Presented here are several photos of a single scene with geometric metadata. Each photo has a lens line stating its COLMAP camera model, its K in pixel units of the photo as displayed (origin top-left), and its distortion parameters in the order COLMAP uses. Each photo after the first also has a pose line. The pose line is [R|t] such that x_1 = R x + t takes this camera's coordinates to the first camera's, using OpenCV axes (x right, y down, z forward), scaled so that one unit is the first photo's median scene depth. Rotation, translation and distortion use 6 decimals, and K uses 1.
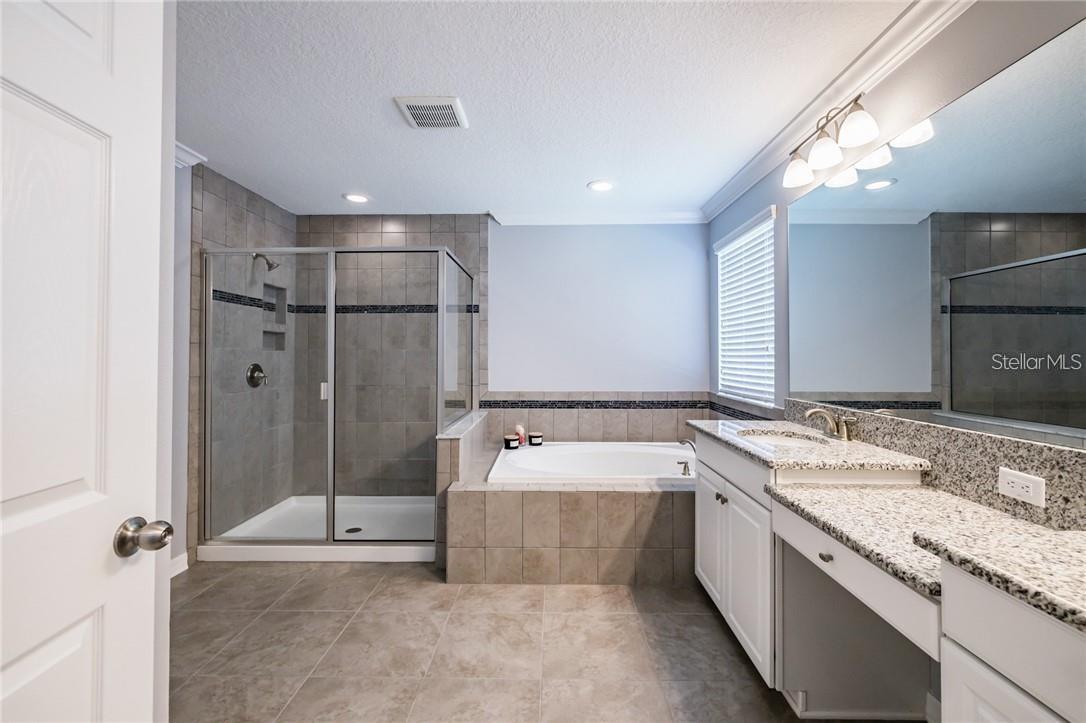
lens RADIAL K [[462.8, 0, 548.2], [0, 462.8, 351.6], [0, 0, 1]] dist [0.000558, 0.001141]
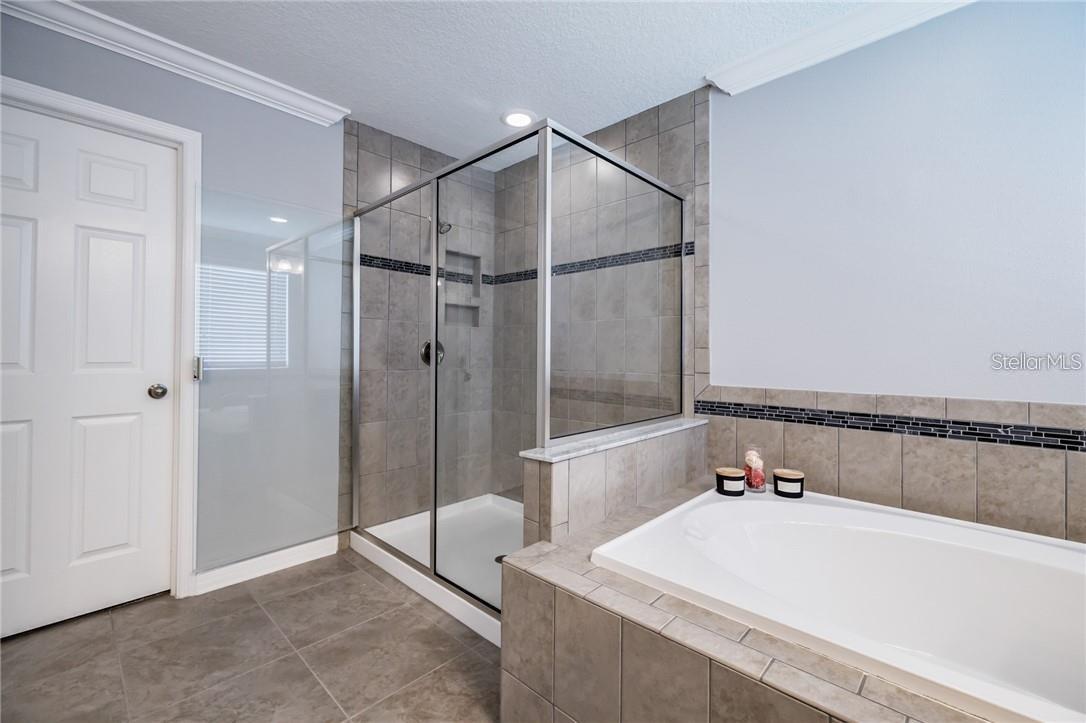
lens RADIAL K [[462.8, 0, 540.6], [0, 462.8, 348.8], [0, 0, 1]] dist [0.000558, 0.001141]
pose [[0.731384, -0.002150, -0.681963, 0.116399], [0.000303, 0.999996, -0.002827, 0.041244], [0.681966, 0.001861, 0.731382, 0.427536]]
